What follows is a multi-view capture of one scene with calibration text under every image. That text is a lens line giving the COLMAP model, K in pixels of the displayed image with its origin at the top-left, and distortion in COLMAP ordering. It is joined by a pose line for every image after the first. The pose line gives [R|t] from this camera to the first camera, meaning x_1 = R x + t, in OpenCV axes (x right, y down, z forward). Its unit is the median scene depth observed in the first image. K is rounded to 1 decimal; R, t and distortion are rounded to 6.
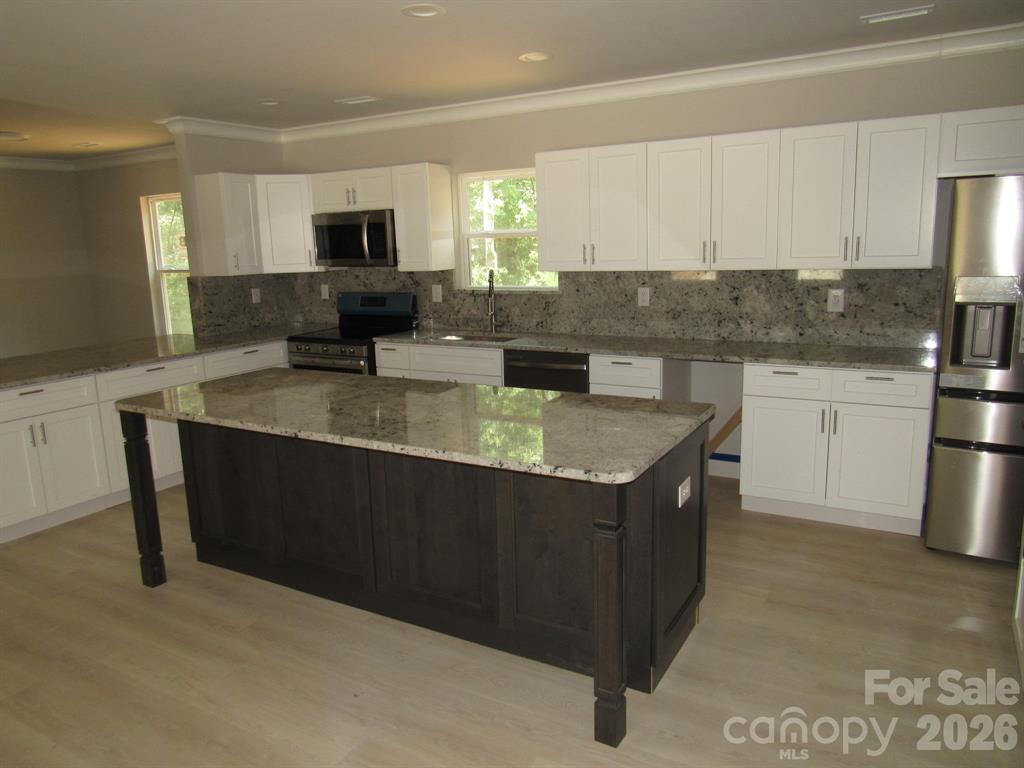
lens RADIAL K [[734.7, 0, 507.5], [0, 734.7, 381.6], [0, 0, 1]] dist [-0.026459, 0.011368]
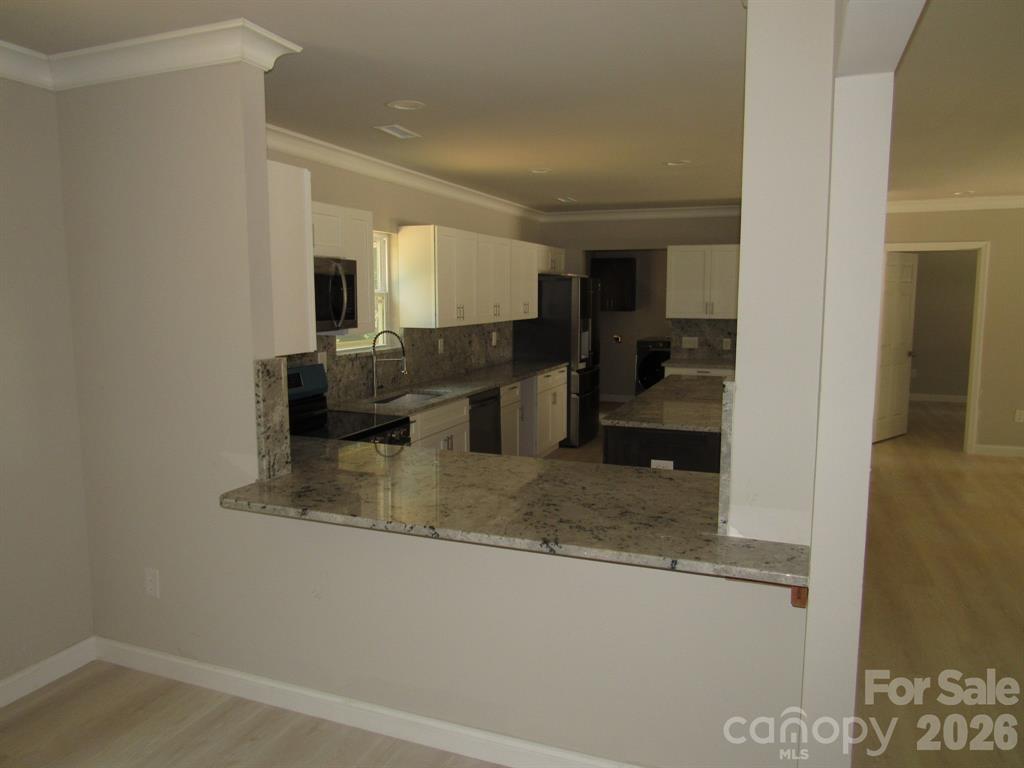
lens RADIAL K [[734.7, 0, 512.5], [0, 734.7, 380.0], [0, 0, 1]] dist [-0.026459, 0.011368]
pose [[-0.169501, -0.082769, 0.982048, -1.066147], [0.192966, 0.974392, 0.115430, -0.175627], [-0.966454, 0.209067, -0.149189, 1.044550]]
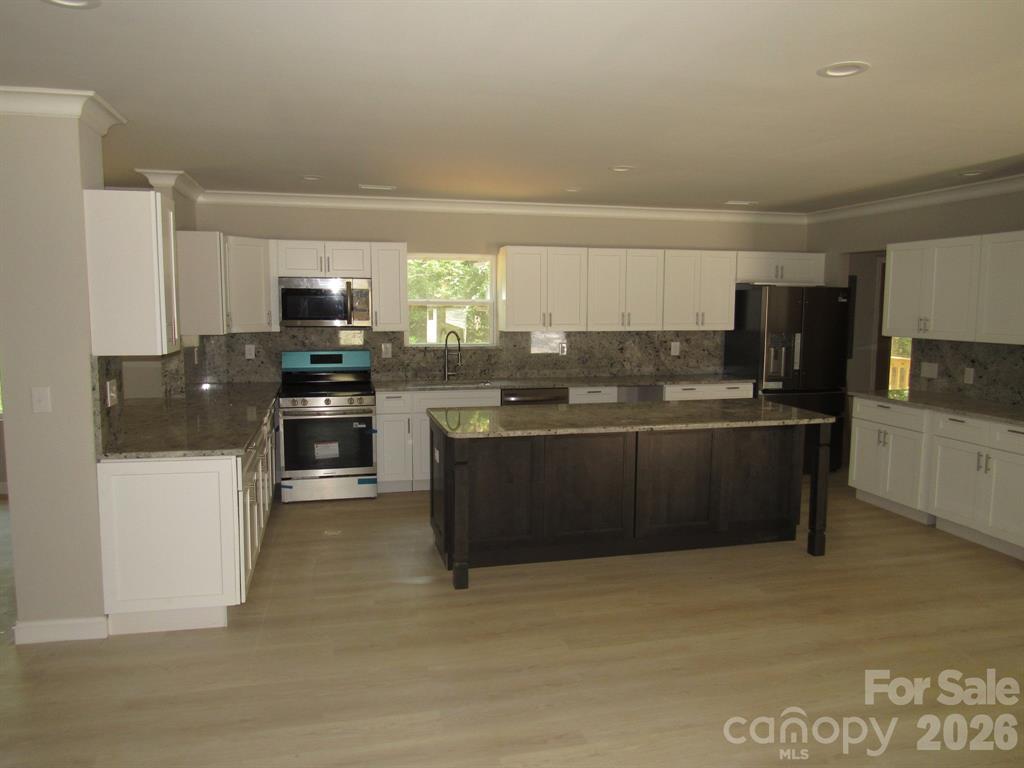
lens RADIAL K [[734.7, 0, 502.4], [0, 734.7, 379.1], [0, 0, 1]] dist [-0.026459, 0.011368]
pose [[0.716355, -0.037040, 0.696752, -0.886638], [0.105644, 0.992835, -0.055836, 0.011494], [-0.689692, 0.113606, 0.715136, 0.045314]]
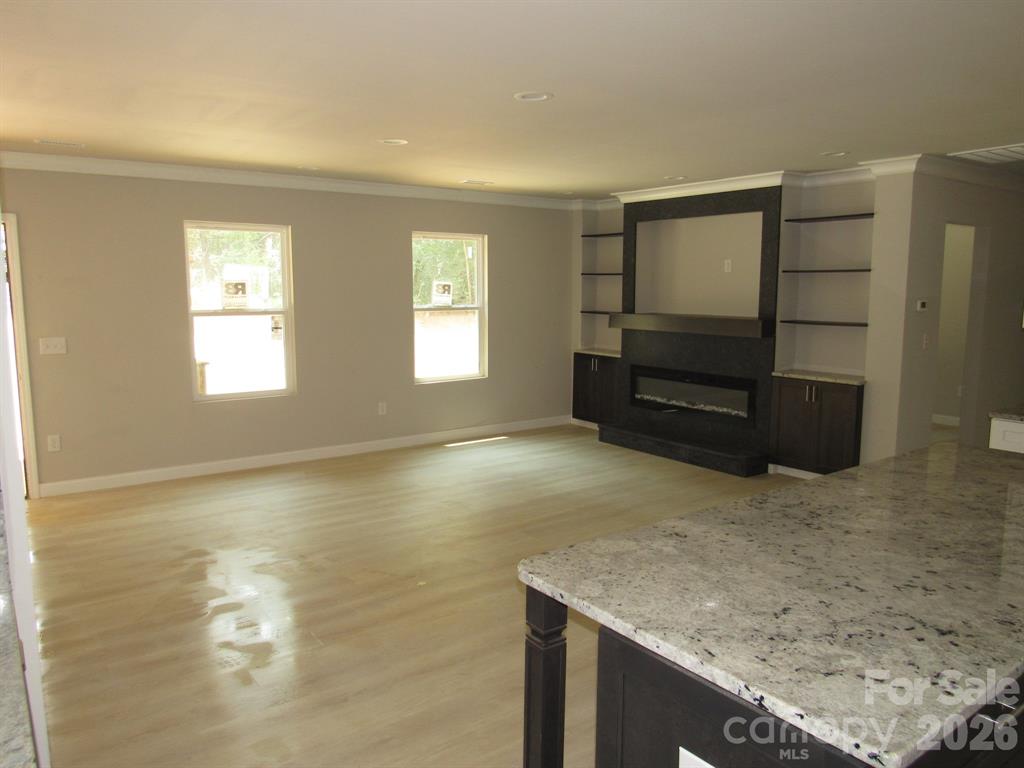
lens RADIAL K [[734.7, 0, 505.4], [0, 734.7, 382.8], [0, 0, 1]] dist [-0.026459, 0.011368]
pose [[-0.396353, 0.147151, -0.906229, 0.393300], [-0.161752, 0.960440, 0.226698, -0.119032], [0.903737, 0.236437, -0.356872, 0.529358]]
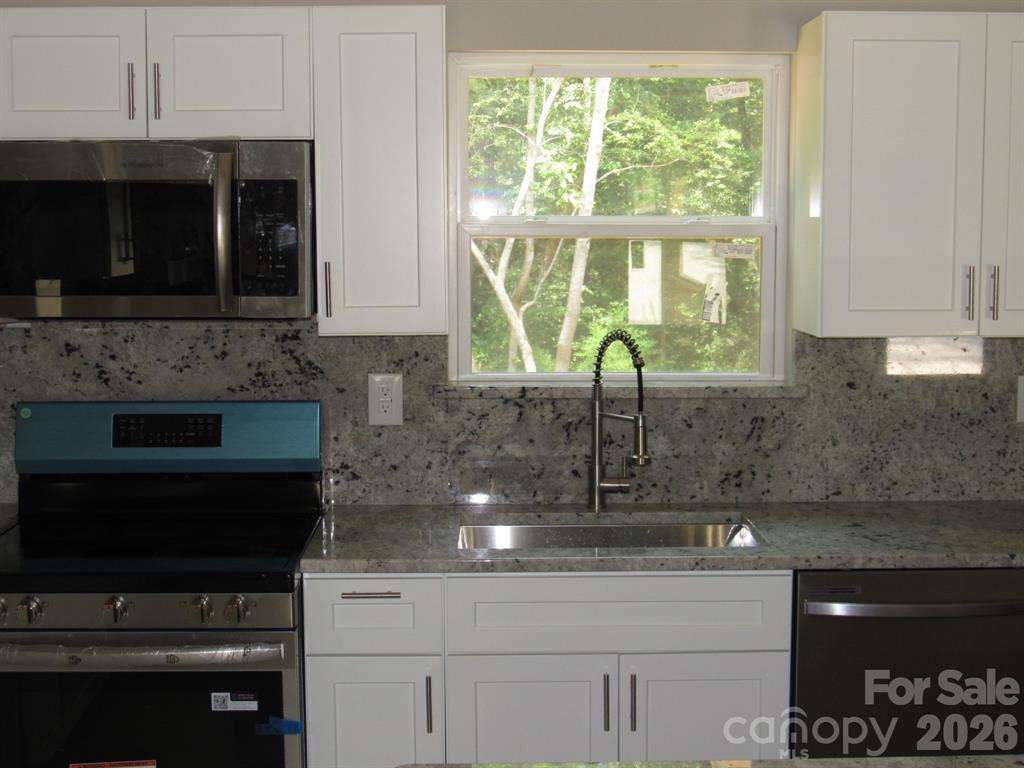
lens RADIAL K [[1409.8, 0, 507.6], [0, 1409.8, 383.6], [0, 0, 1]] dist [-0.063318, 0.000000]
pose [[0.850223, -0.028045, 0.525676, -0.434646], [0.074865, 0.994872, -0.068010, -0.090490], [-0.521072, 0.097179, 0.847962, 0.489685]]
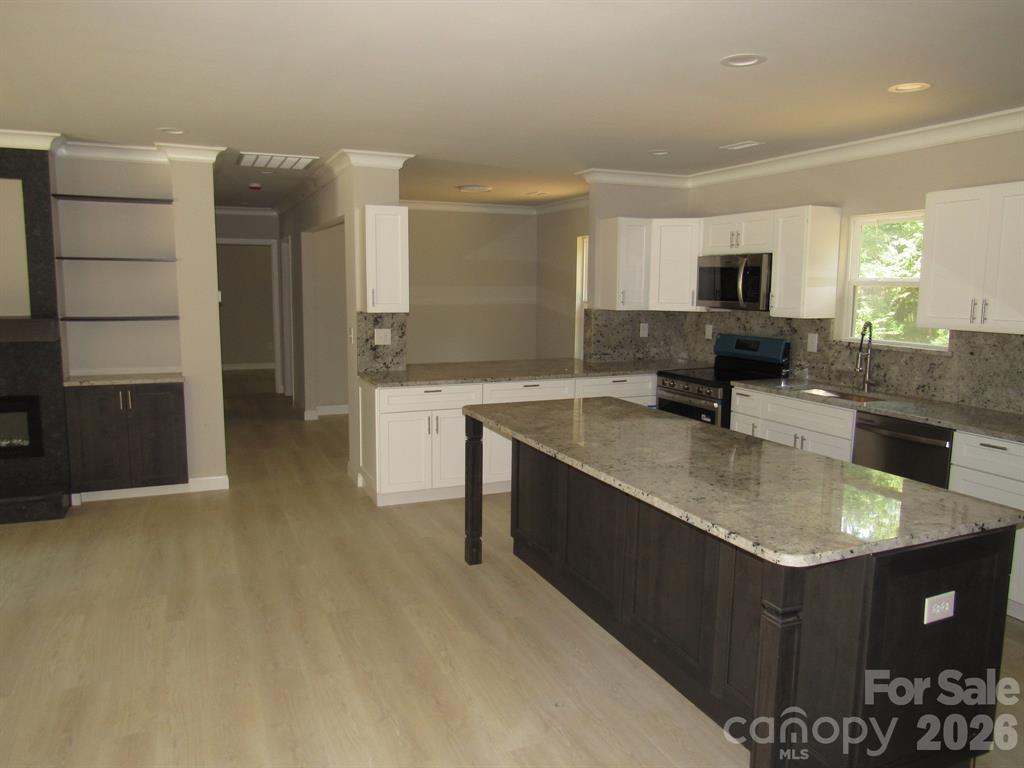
lens RADIAL K [[734.7, 0, 507.7], [0, 734.7, 384.1], [0, 0, 1]] dist [-0.026459, 0.011368]
pose [[0.805110, 0.117802, -0.581309, 0.158302], [-0.144422, 0.989516, 0.000502, -0.013789], [0.575274, 0.083550, 0.813683, 0.024257]]
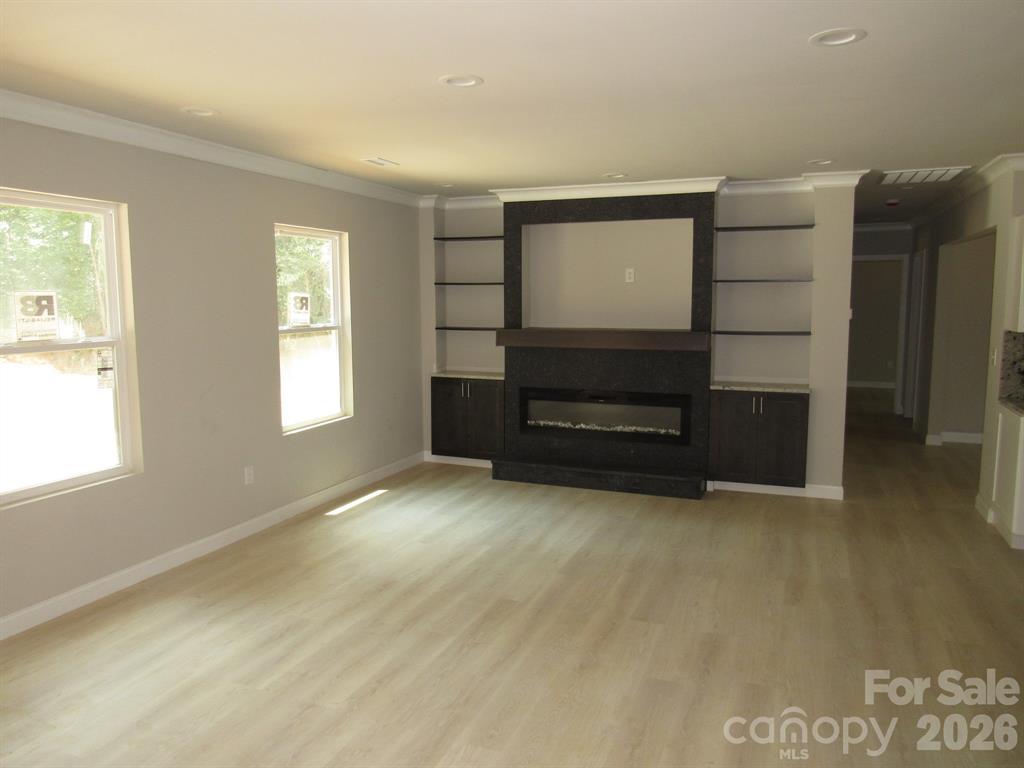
lens RADIAL K [[734.7, 0, 513.5], [0, 734.7, 385.5], [0, 0, 1]] dist [-0.026459, 0.011368]
pose [[0.151219, 0.144218, -0.977923, 0.204196], [-0.183570, 0.976189, 0.115576, -0.007087], [0.971306, 0.162040, 0.174092, -0.031299]]
